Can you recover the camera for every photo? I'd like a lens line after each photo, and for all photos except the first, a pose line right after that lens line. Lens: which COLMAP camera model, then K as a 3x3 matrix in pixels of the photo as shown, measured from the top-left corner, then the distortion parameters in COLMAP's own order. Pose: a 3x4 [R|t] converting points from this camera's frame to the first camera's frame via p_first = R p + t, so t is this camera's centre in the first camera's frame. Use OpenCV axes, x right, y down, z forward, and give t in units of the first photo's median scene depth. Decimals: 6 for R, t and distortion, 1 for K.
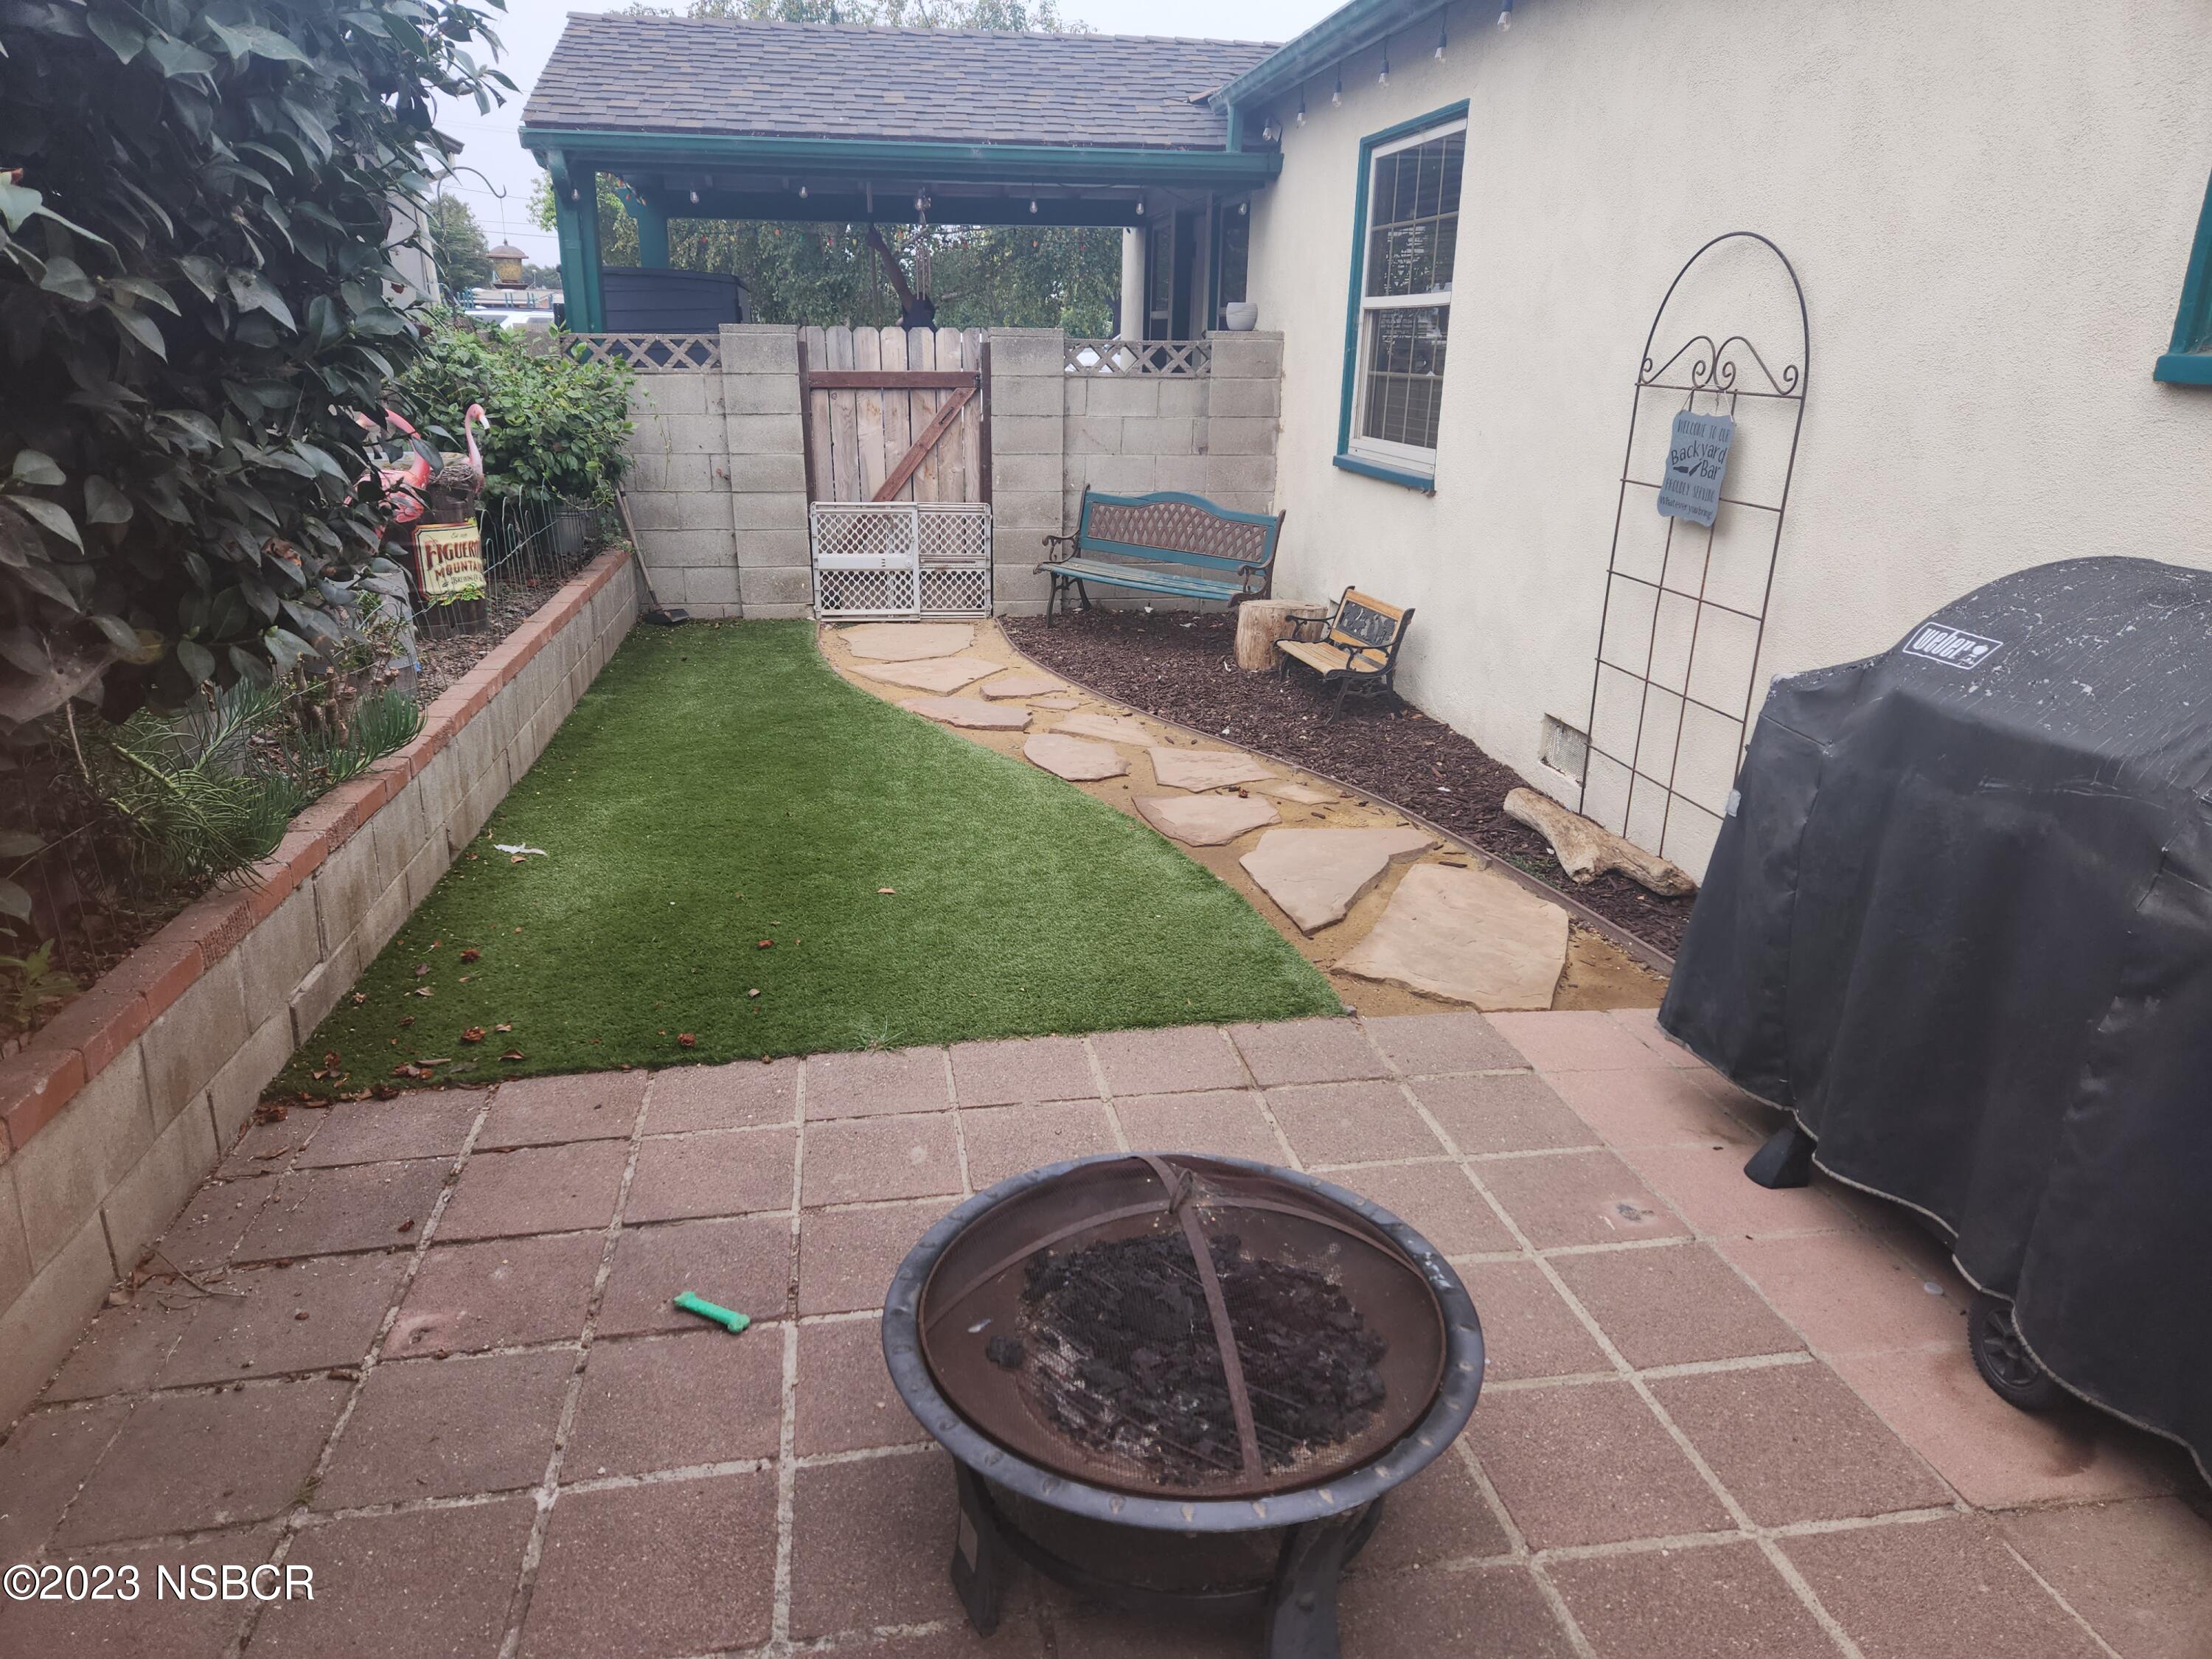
lens RADIAL K [[1445.7, 0, 1091.9], [0, 1445.7, 841.2], [0, 0, 1]] dist [0.004770, -0.001328]
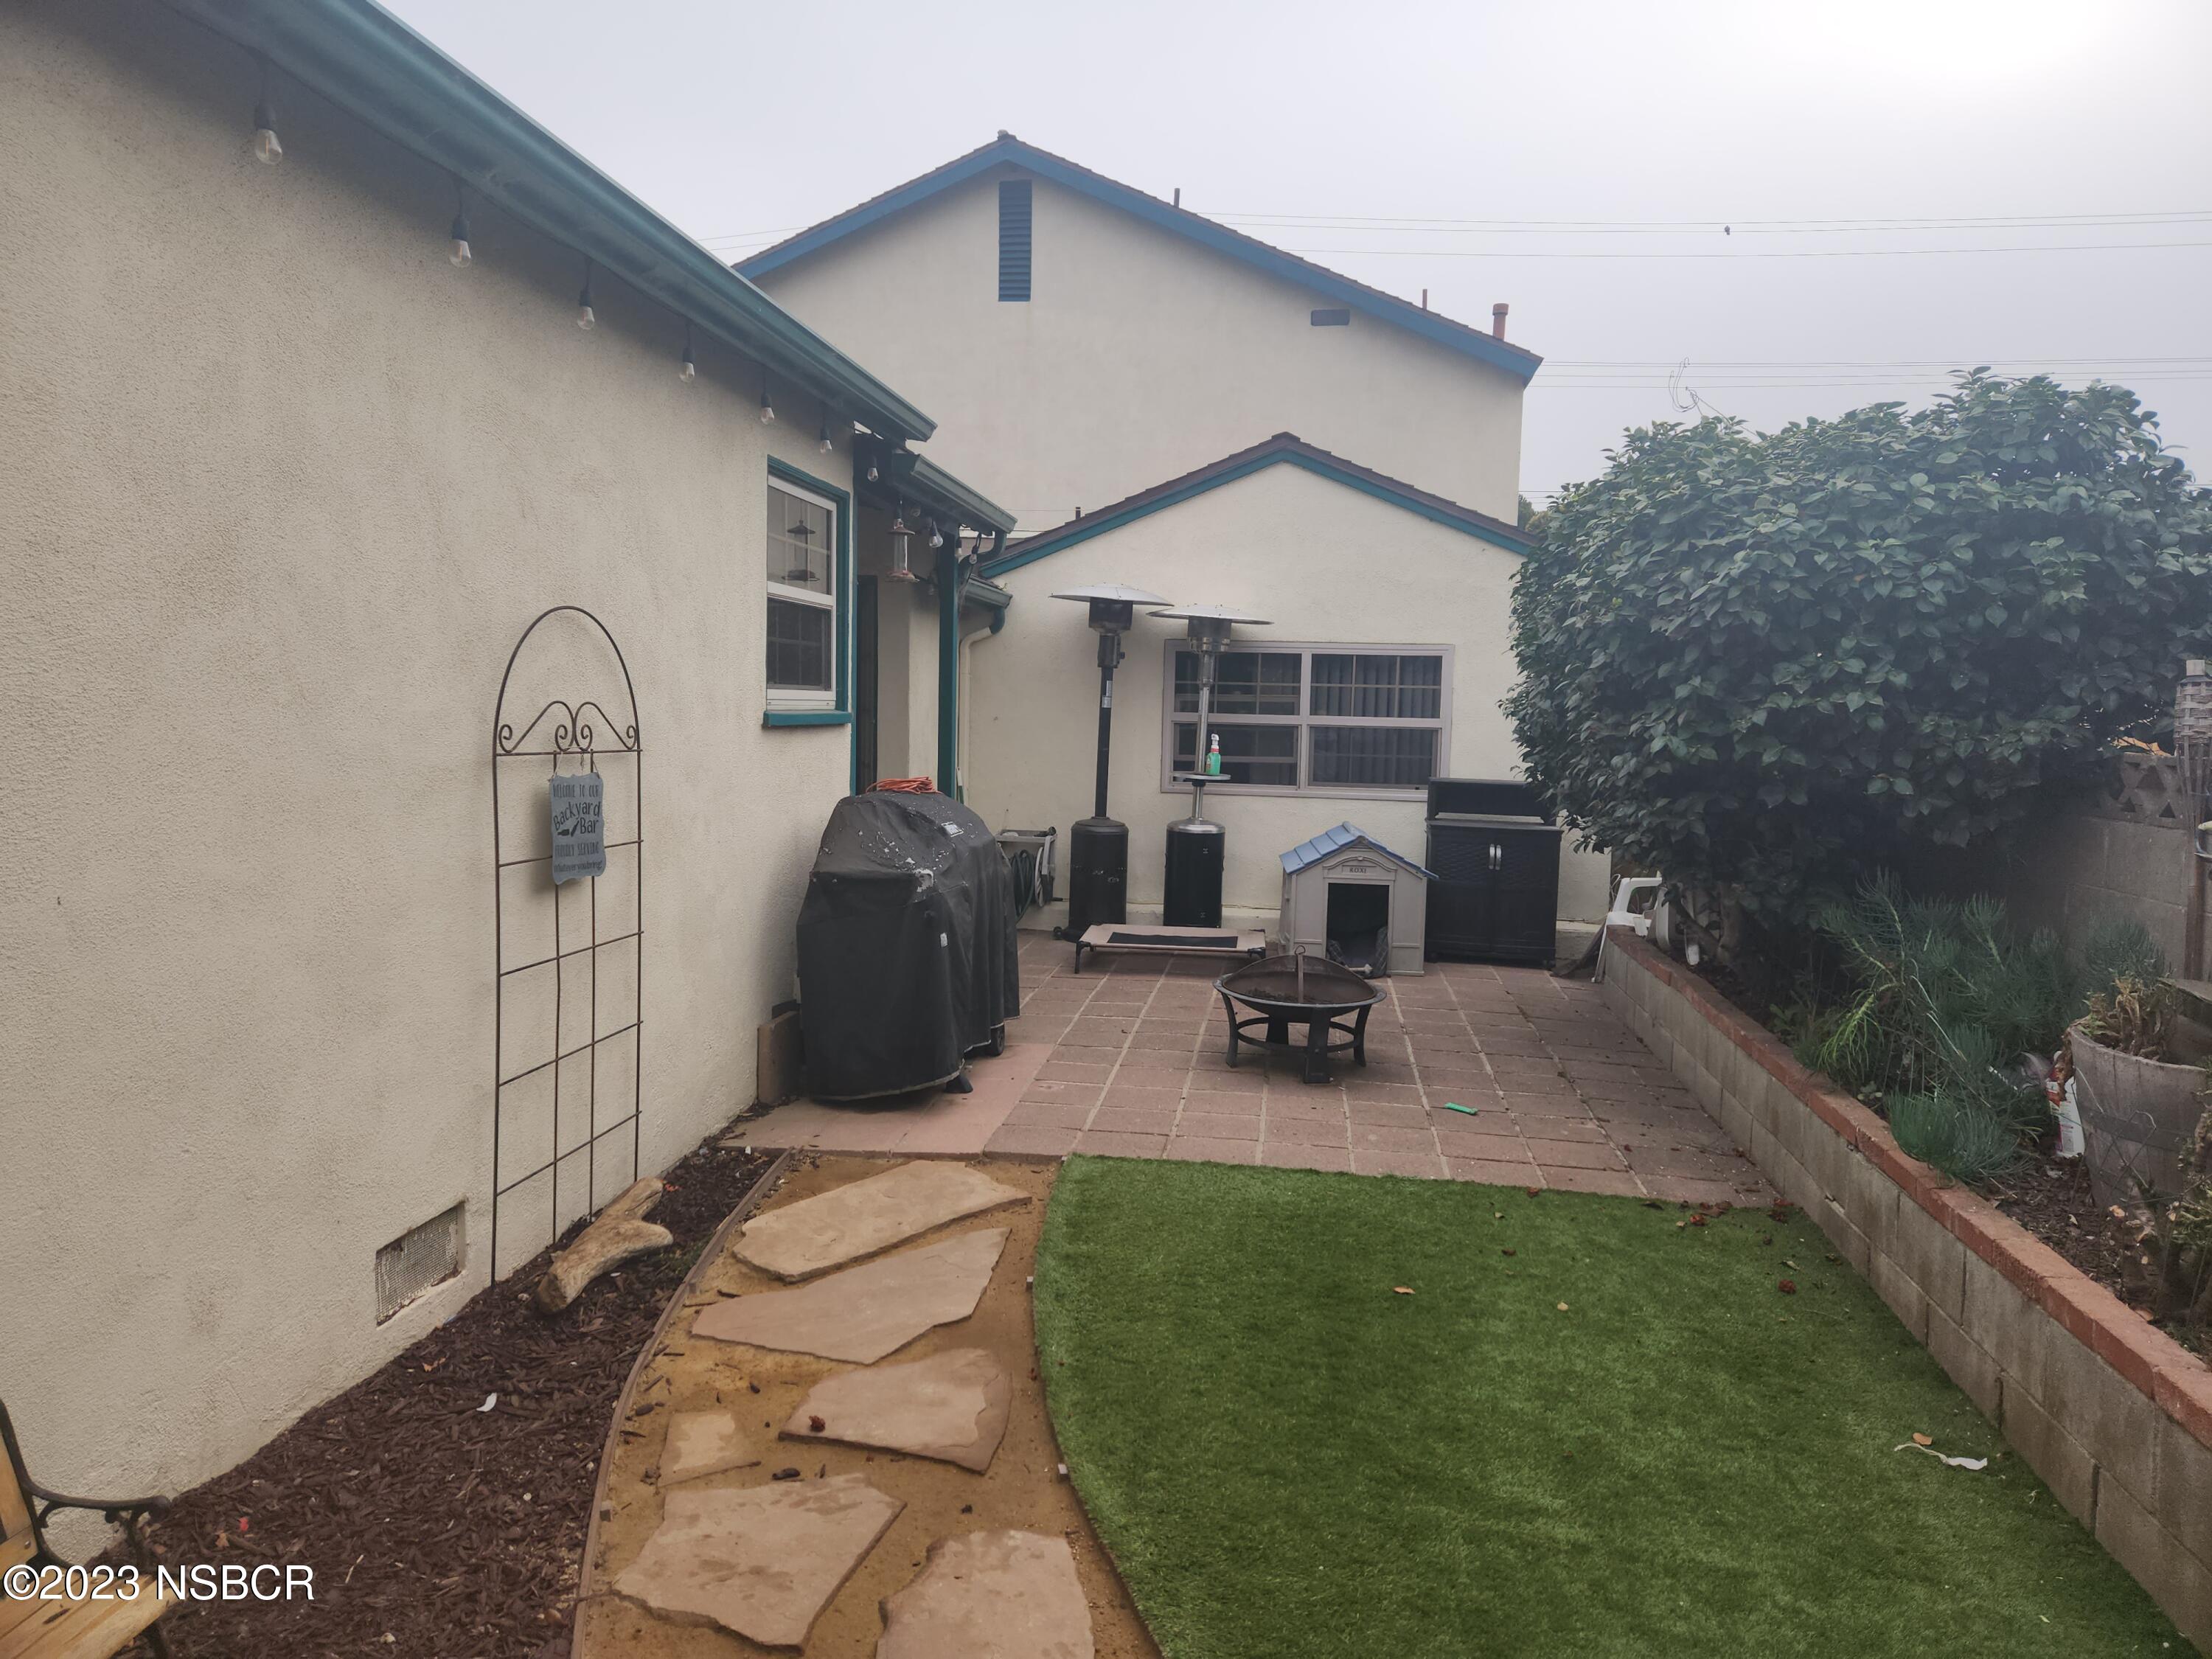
lens RADIAL K [[1445.7, 0, 1095.4], [0, 1445.7, 827.5], [0, 0, 1]] dist [0.004770, -0.001328]
pose [[-0.949935, -0.059746, 0.306681, -0.222255], [0.069762, 0.916210, 0.394580, -0.615242], [-0.304559, 0.396220, -0.866172, 1.725107]]
